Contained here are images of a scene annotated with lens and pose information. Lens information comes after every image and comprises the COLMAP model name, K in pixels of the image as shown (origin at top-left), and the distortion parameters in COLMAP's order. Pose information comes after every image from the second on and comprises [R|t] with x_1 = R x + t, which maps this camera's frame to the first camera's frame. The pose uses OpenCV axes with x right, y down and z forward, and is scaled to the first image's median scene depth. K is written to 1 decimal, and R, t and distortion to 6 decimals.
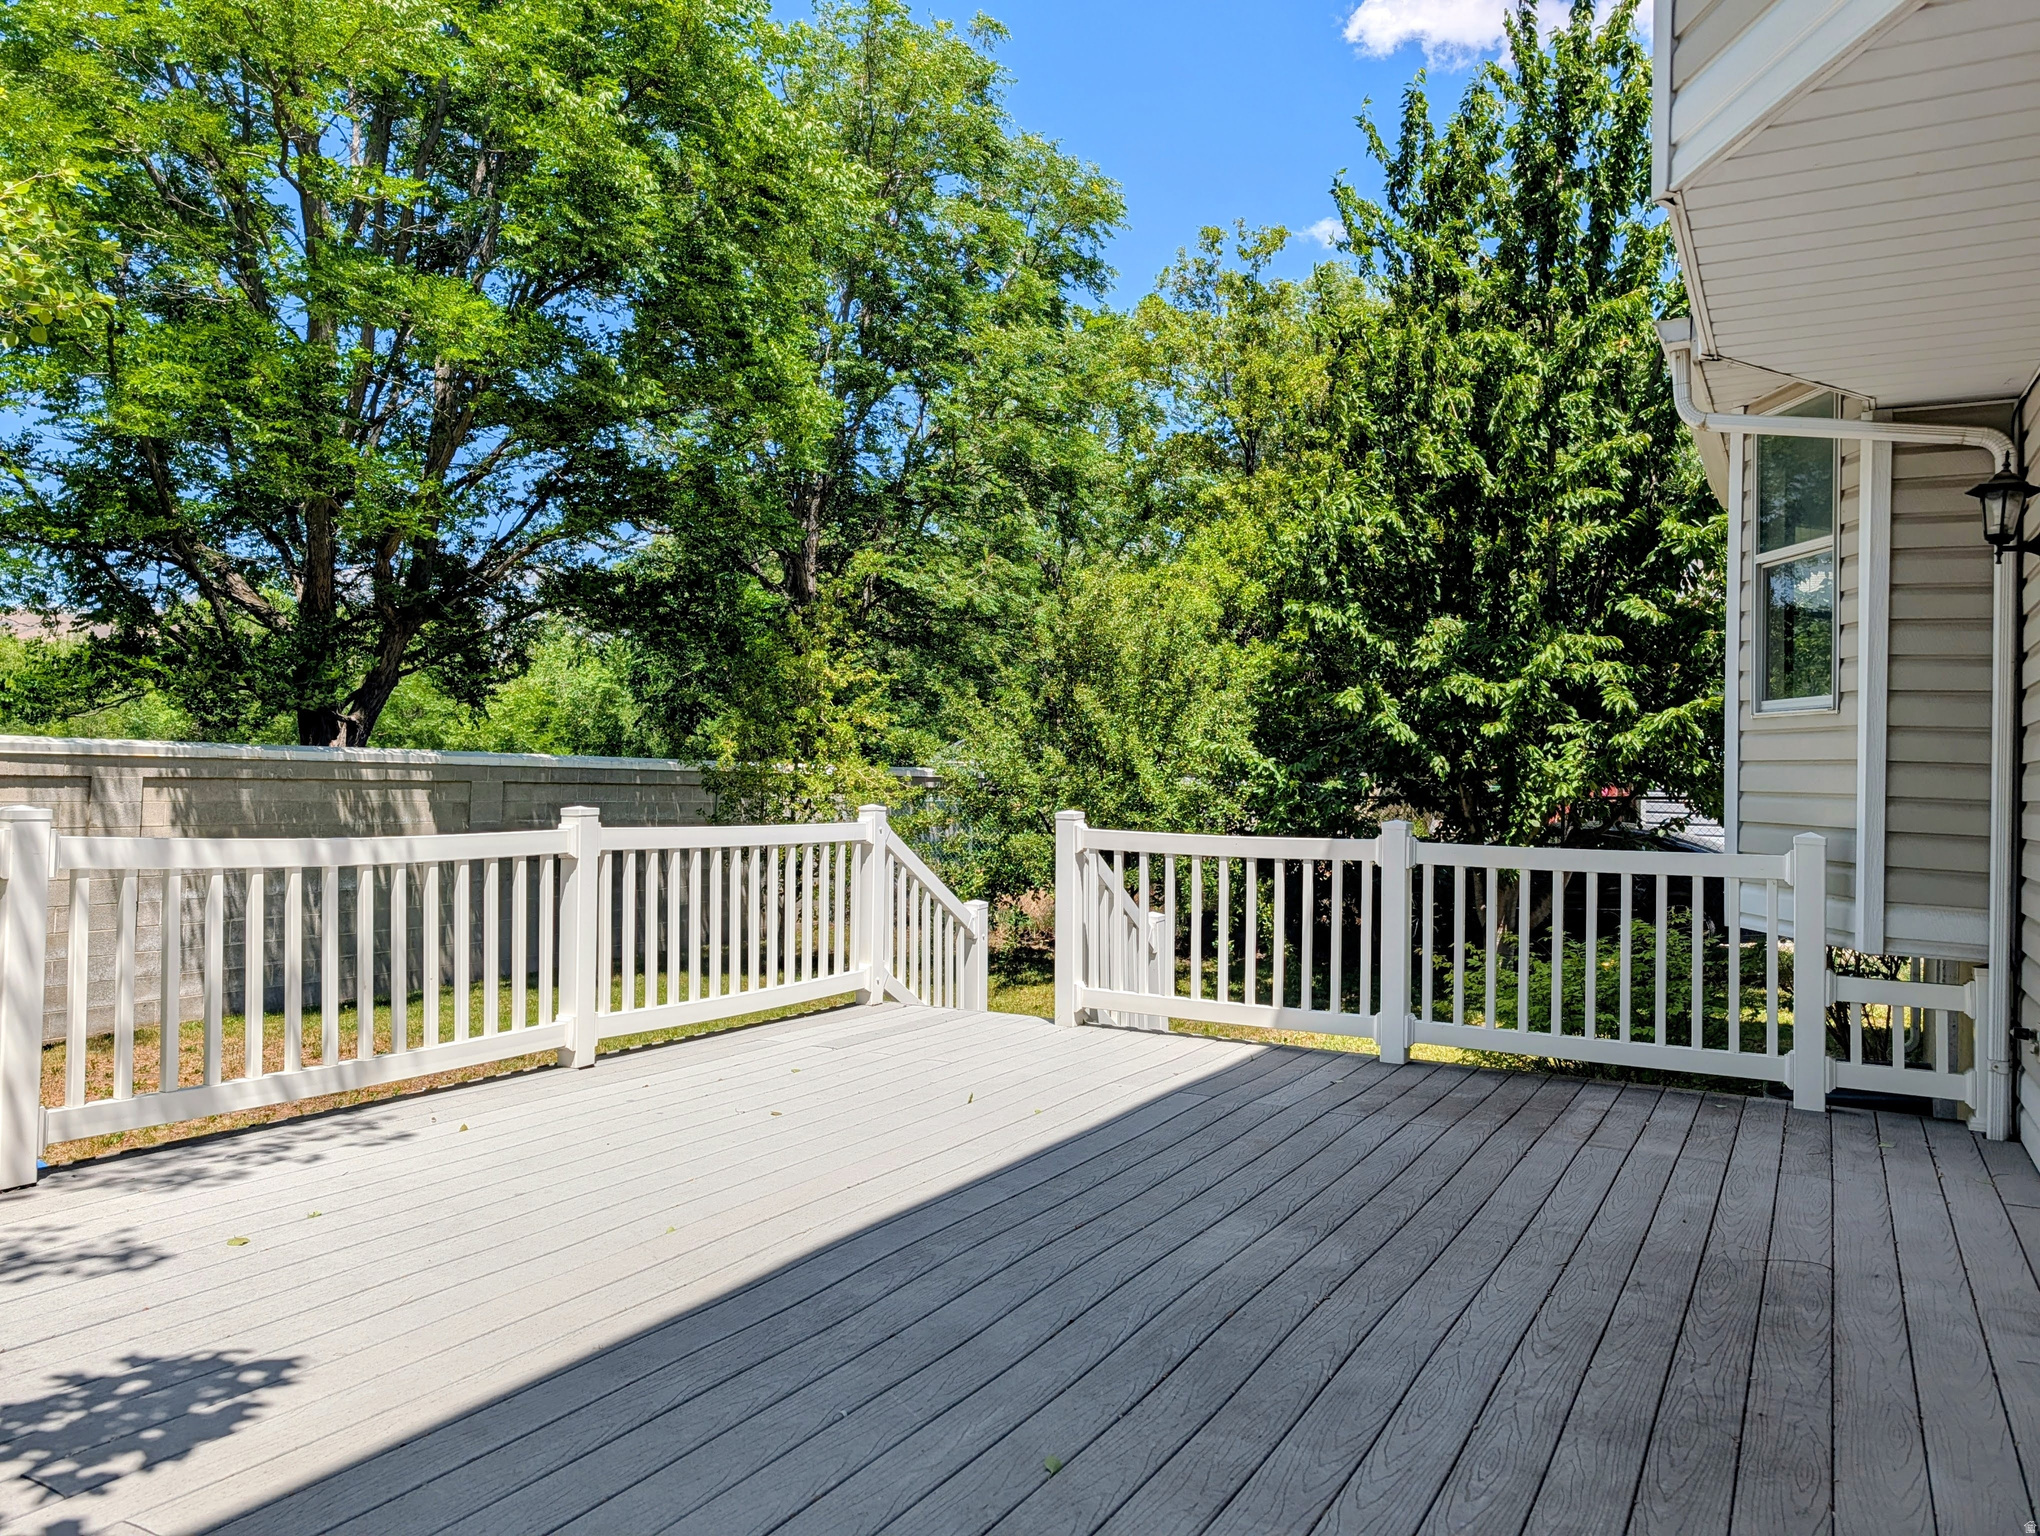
lens RADIAL K [[1473.4, 0, 1017.2], [0, 1473.4, 765.1], [0, 0, 1]] dist [0.040916, 0.001015]
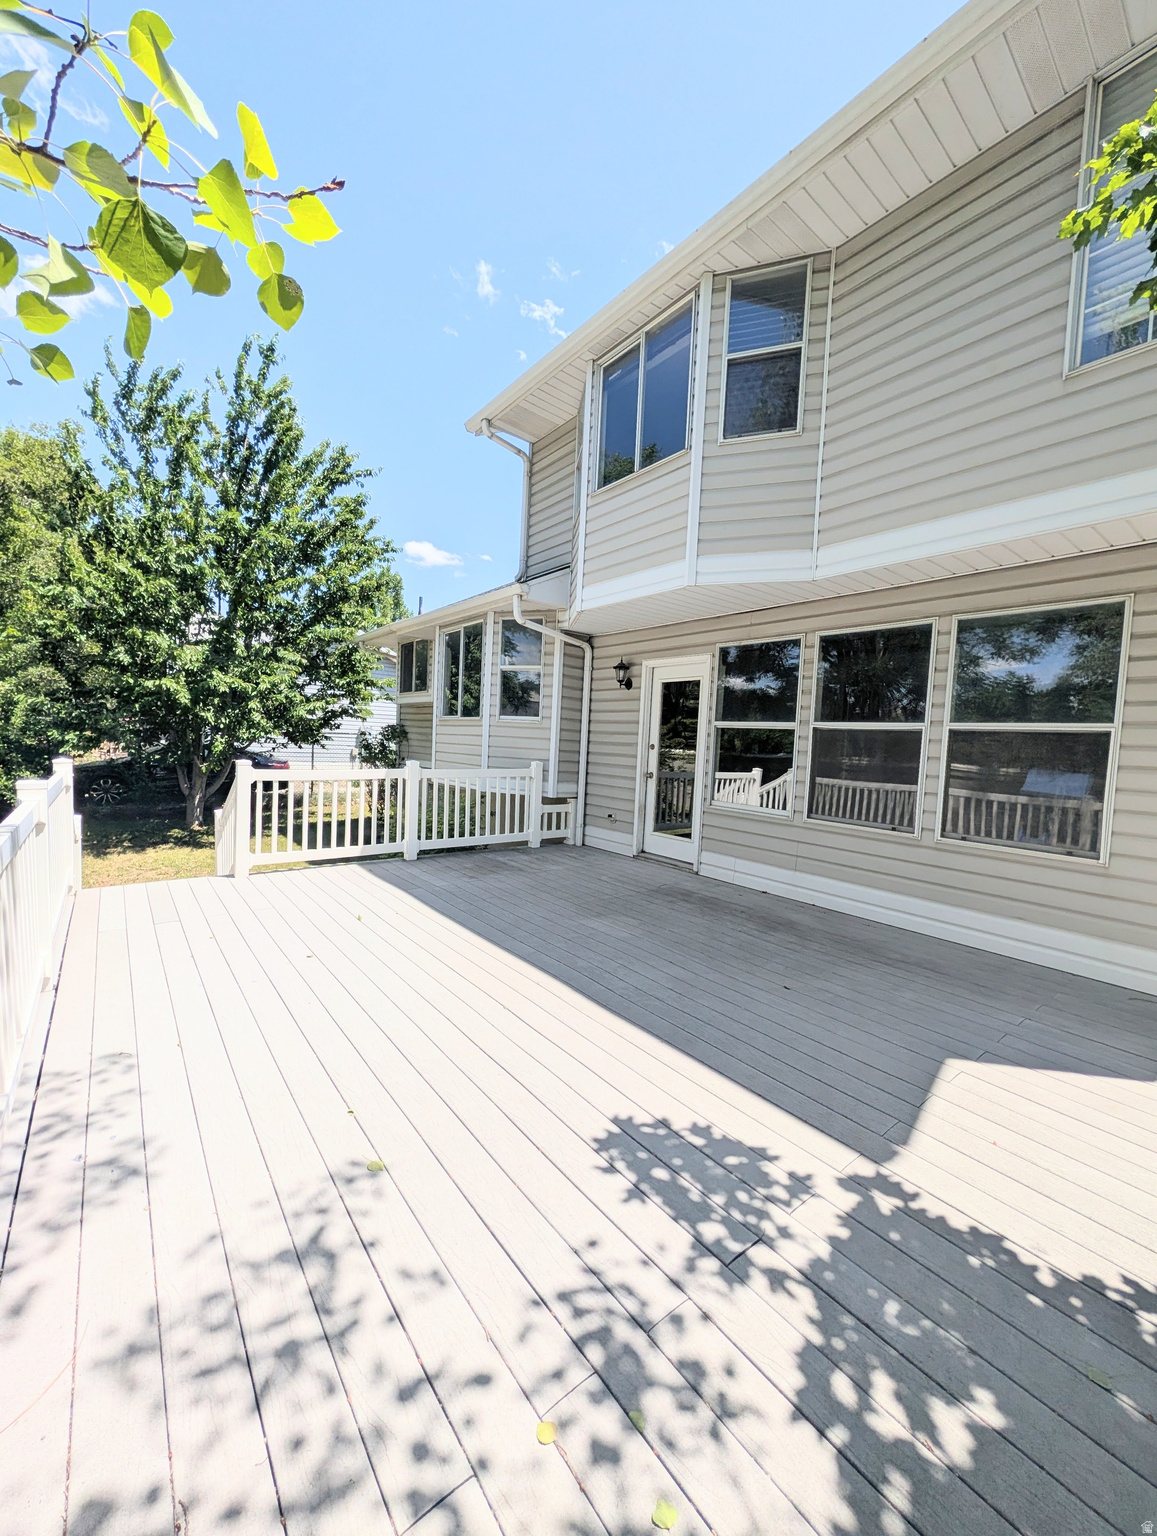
lens RADIAL K [[587.4, 0, 575.6], [0, 587.4, 768.7], [0, 0, 1]] dist [-0.007779, 0.000001]
pose [[0.431348, -0.051861, 0.900694, -0.866173], [-0.030912, 0.996911, 0.072205, -0.047572], [-0.901656, -0.058988, 0.428412, 0.619291]]
